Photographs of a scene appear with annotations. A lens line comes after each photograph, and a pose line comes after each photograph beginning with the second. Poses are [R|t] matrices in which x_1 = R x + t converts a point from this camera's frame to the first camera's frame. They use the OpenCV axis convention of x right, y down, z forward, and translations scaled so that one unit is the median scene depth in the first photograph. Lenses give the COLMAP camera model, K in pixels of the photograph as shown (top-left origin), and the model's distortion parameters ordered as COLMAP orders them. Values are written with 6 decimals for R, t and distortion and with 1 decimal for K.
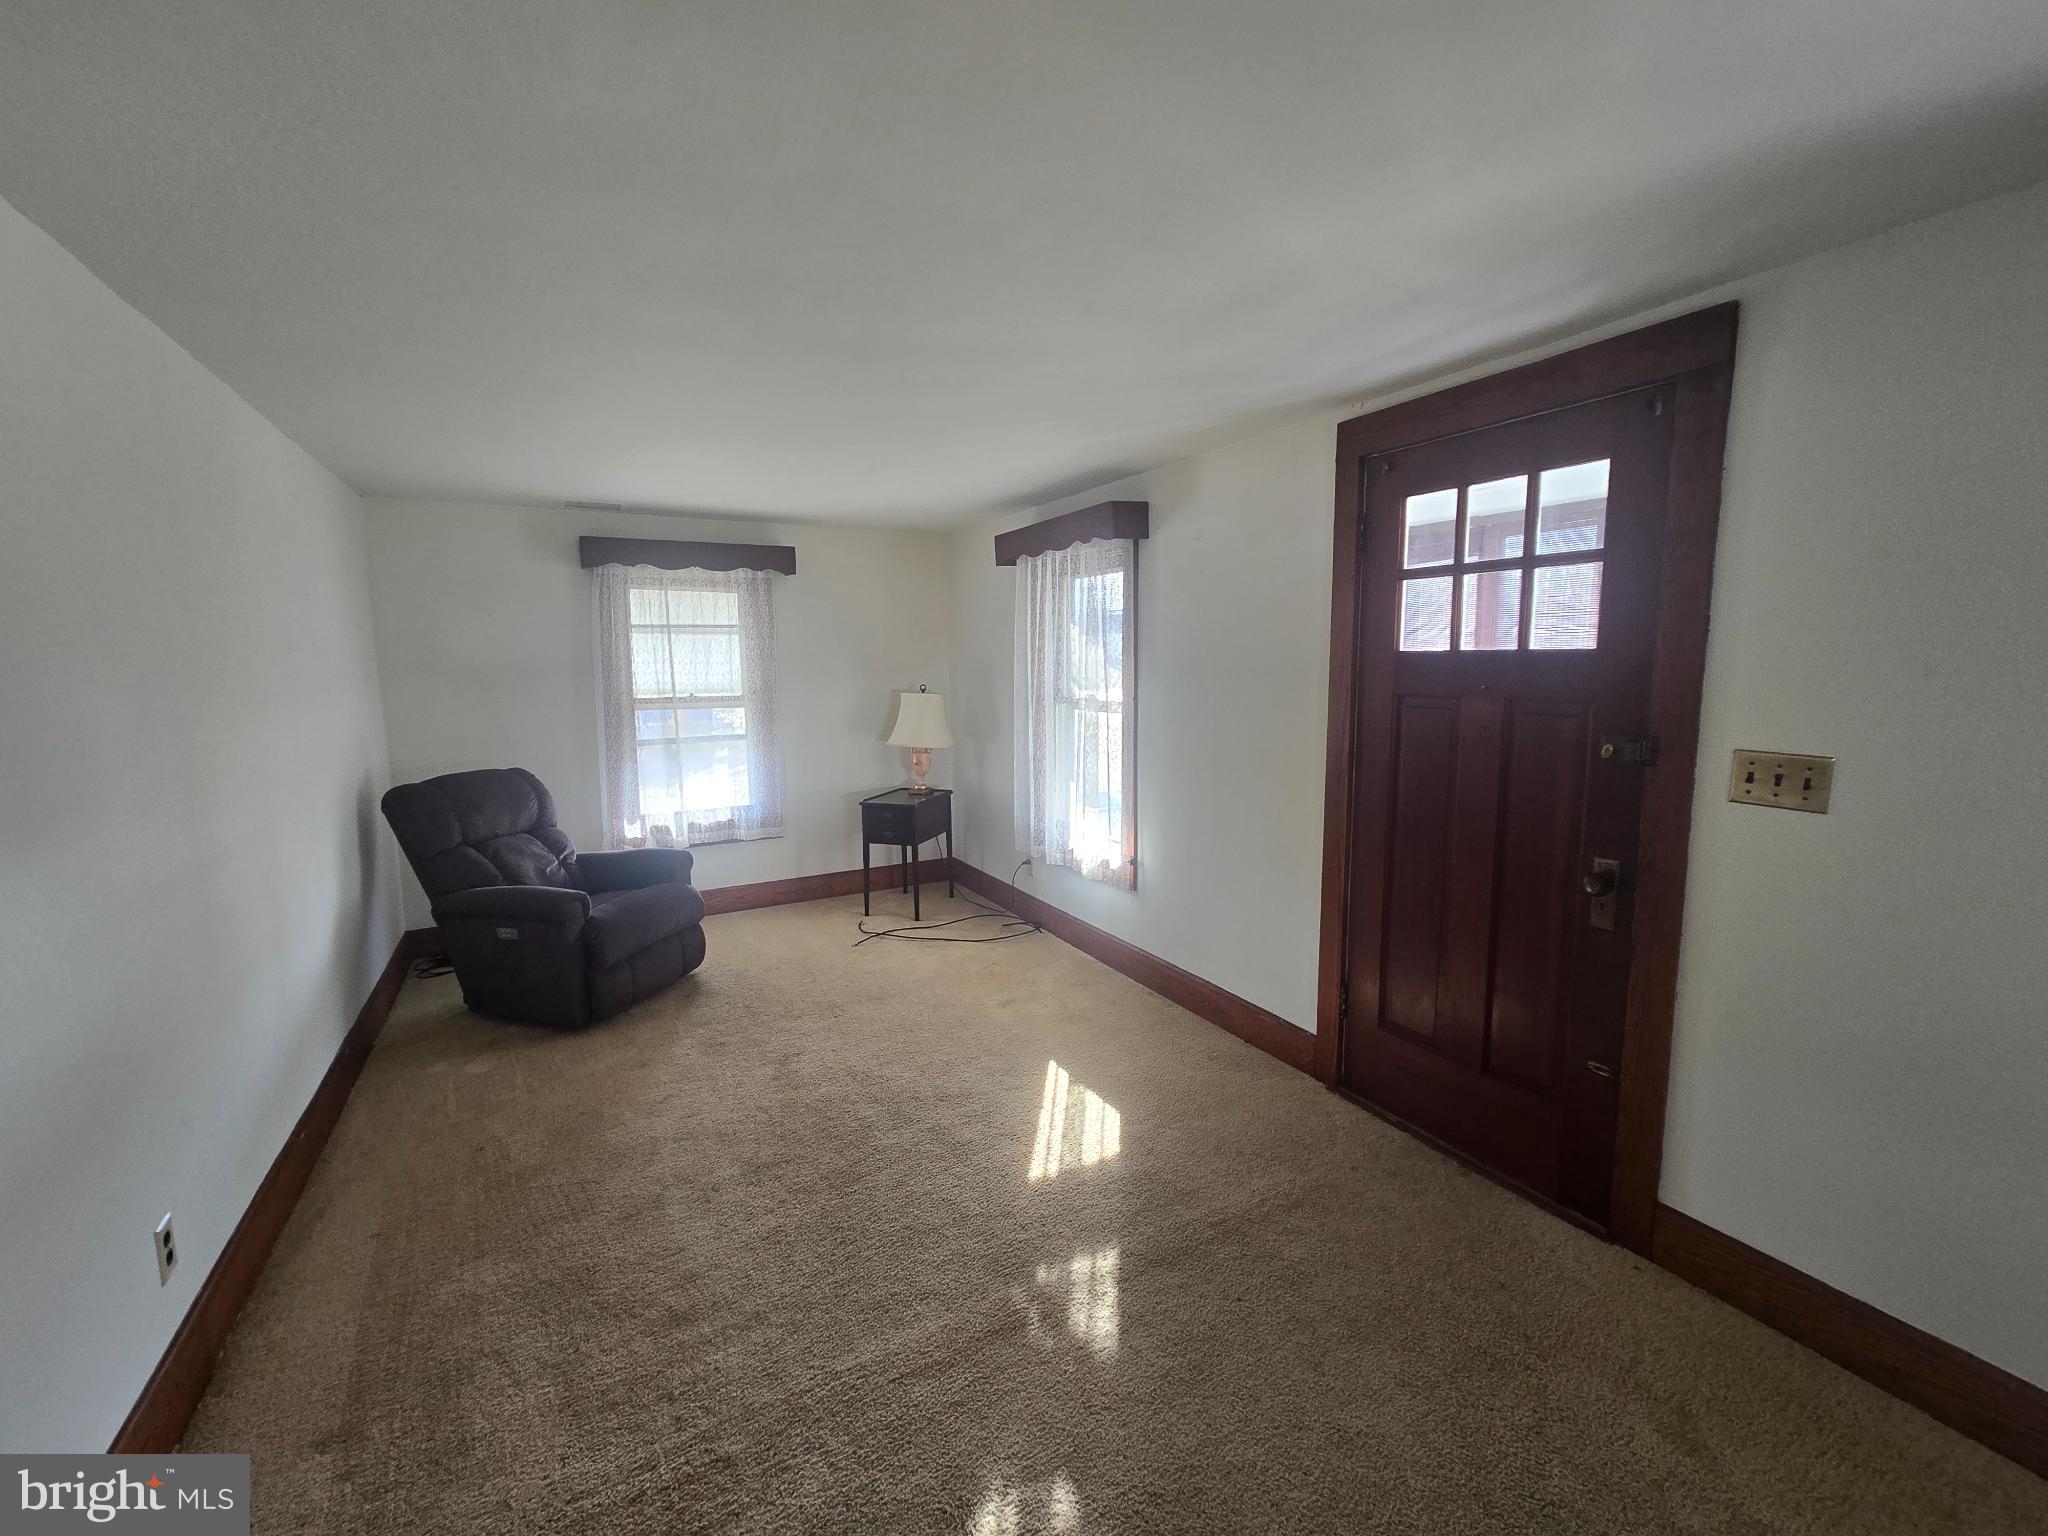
lens RADIAL K [[819.1, 0, 1033.4], [0, 819.1, 769.4], [0, 0, 1]] dist [0.010485, 0.000142]
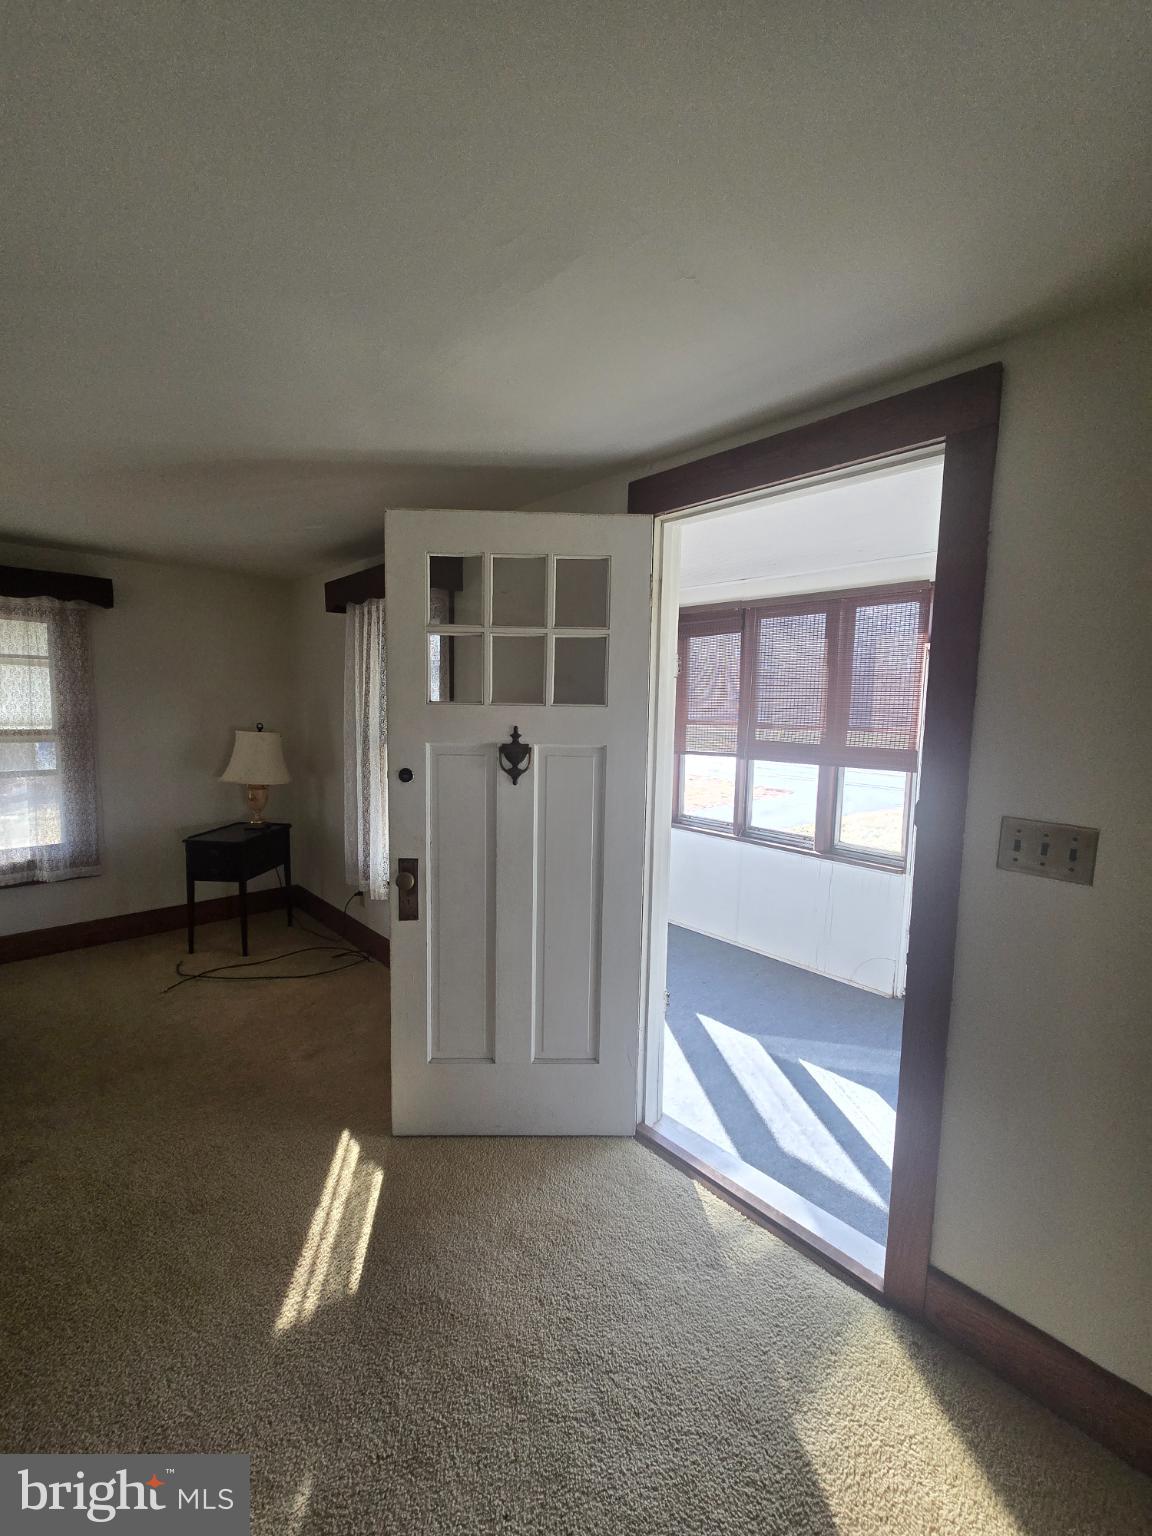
lens RADIAL K [[614.4, 0, 574.1], [0, 614.4, 771.6], [0, 0, 1]] dist [0.010485, 0.000142]
pose [[0.970154, 0.005430, 0.242431, 0.075643], [0.000751, 0.999677, -0.025393, -0.026262], [-0.242490, 0.024817, 0.969836, 0.178907]]
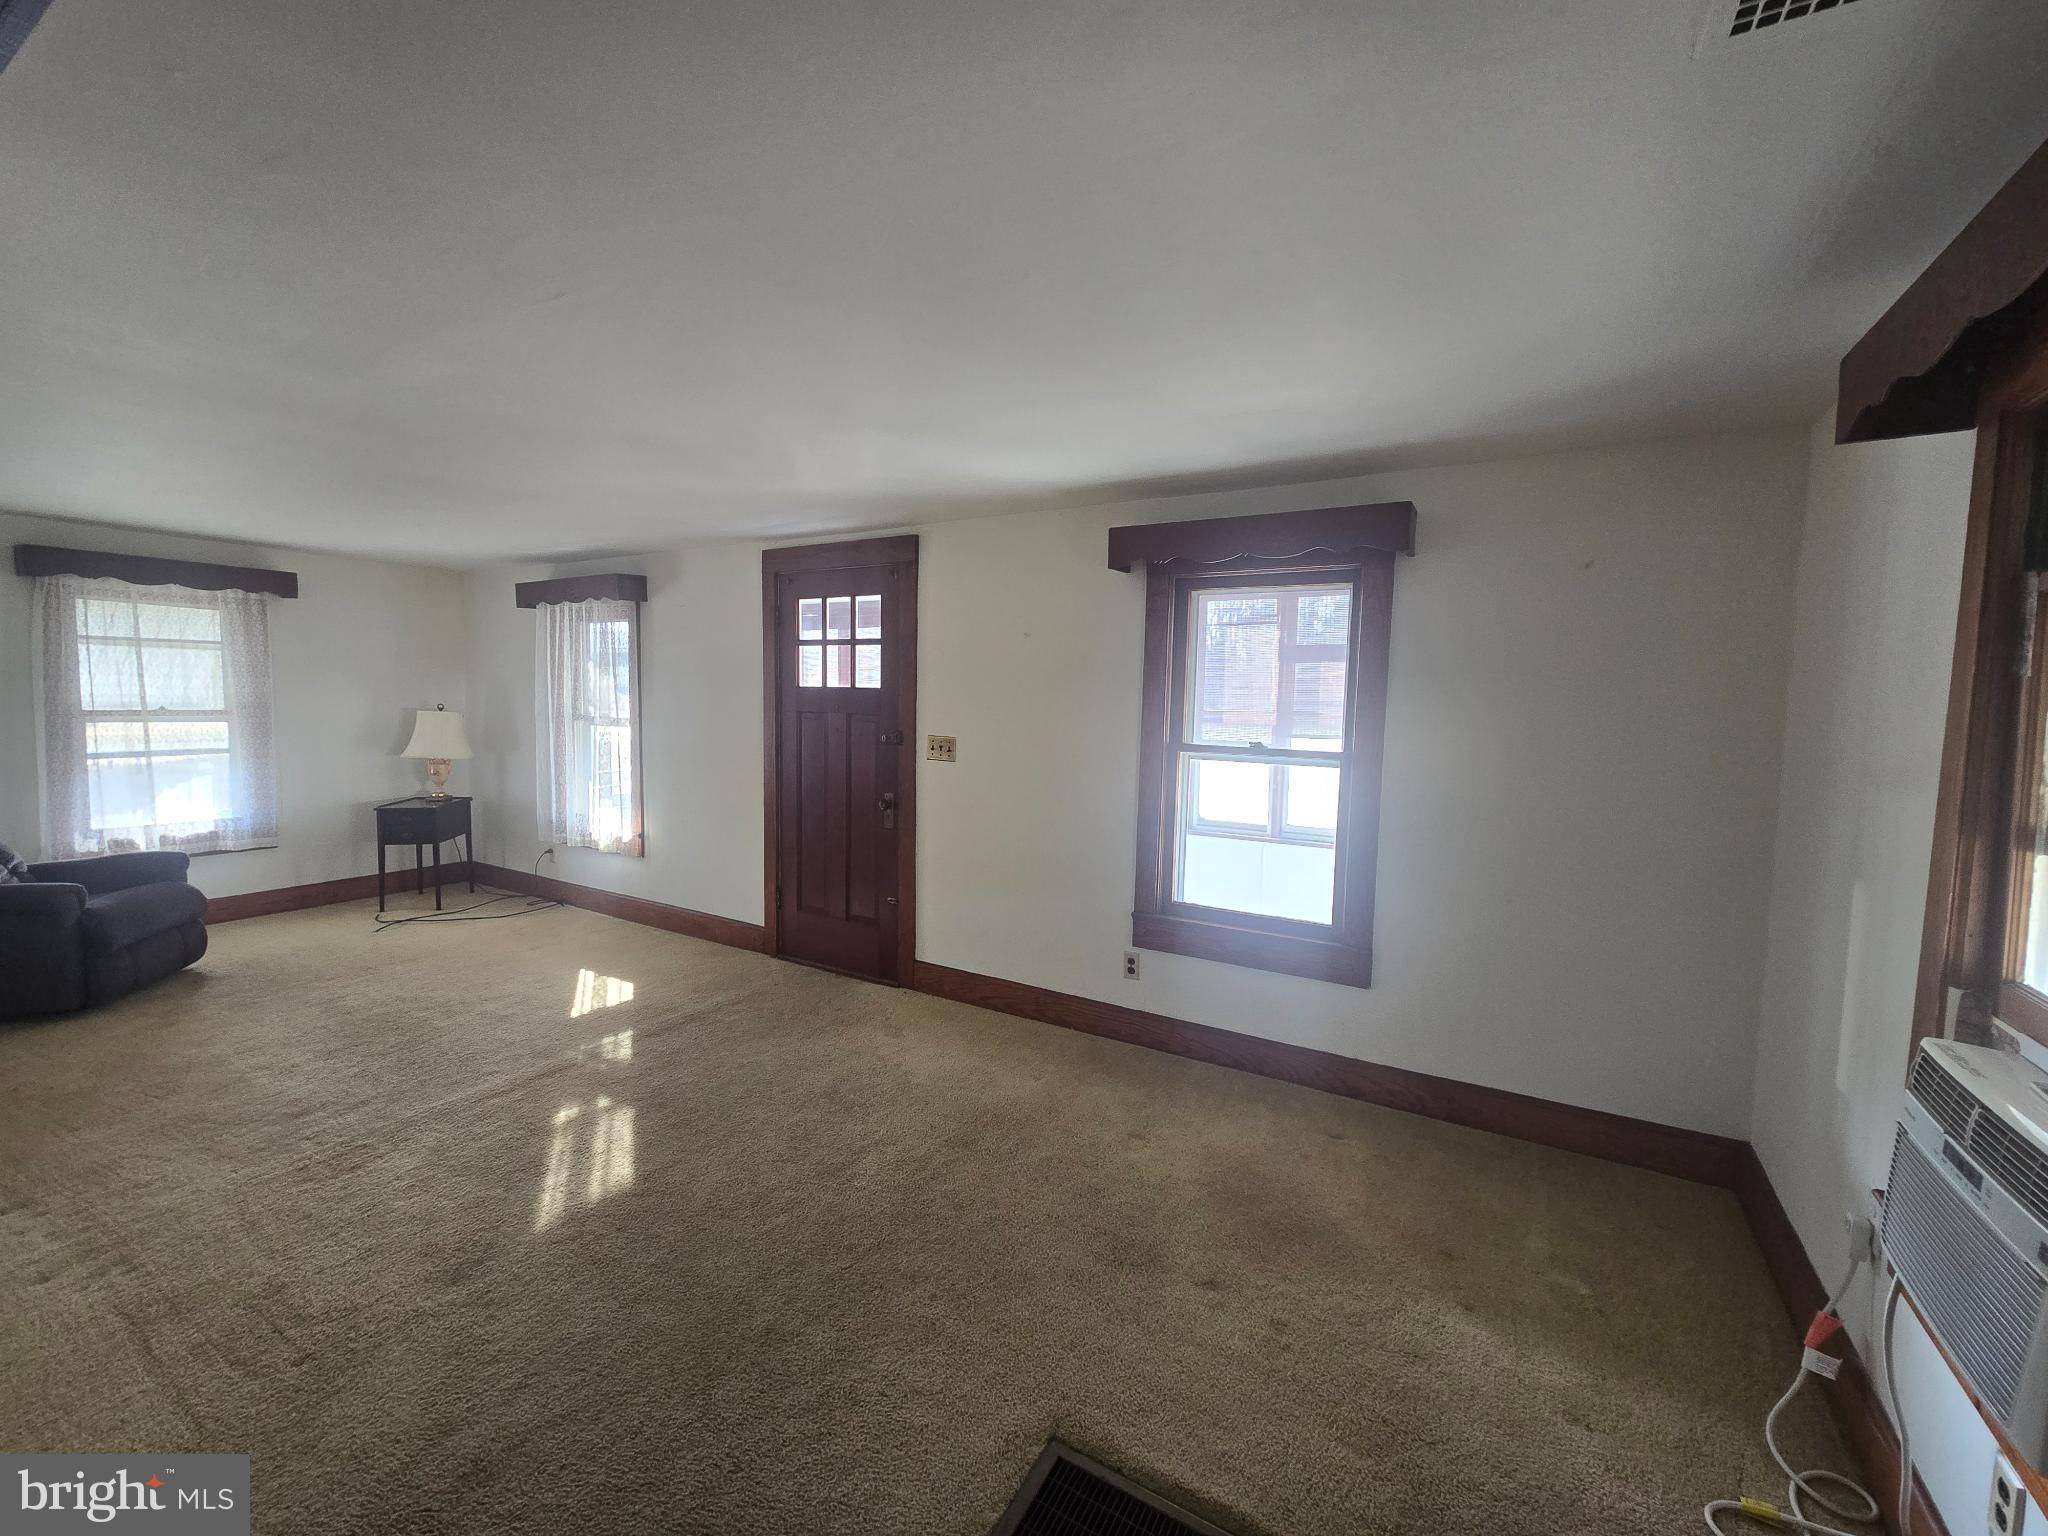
lens RADIAL K [[824.3, 0, 1012.9], [0, 824.3, 763.9], [0, 0, 1]] dist [0.000872, -0.000258]
pose [[0.868182, -0.012713, 0.496083, -0.017074], [0.037790, 0.998463, -0.040547, 0.065831], [-0.494805, 0.053949, 0.867328, -0.444180]]
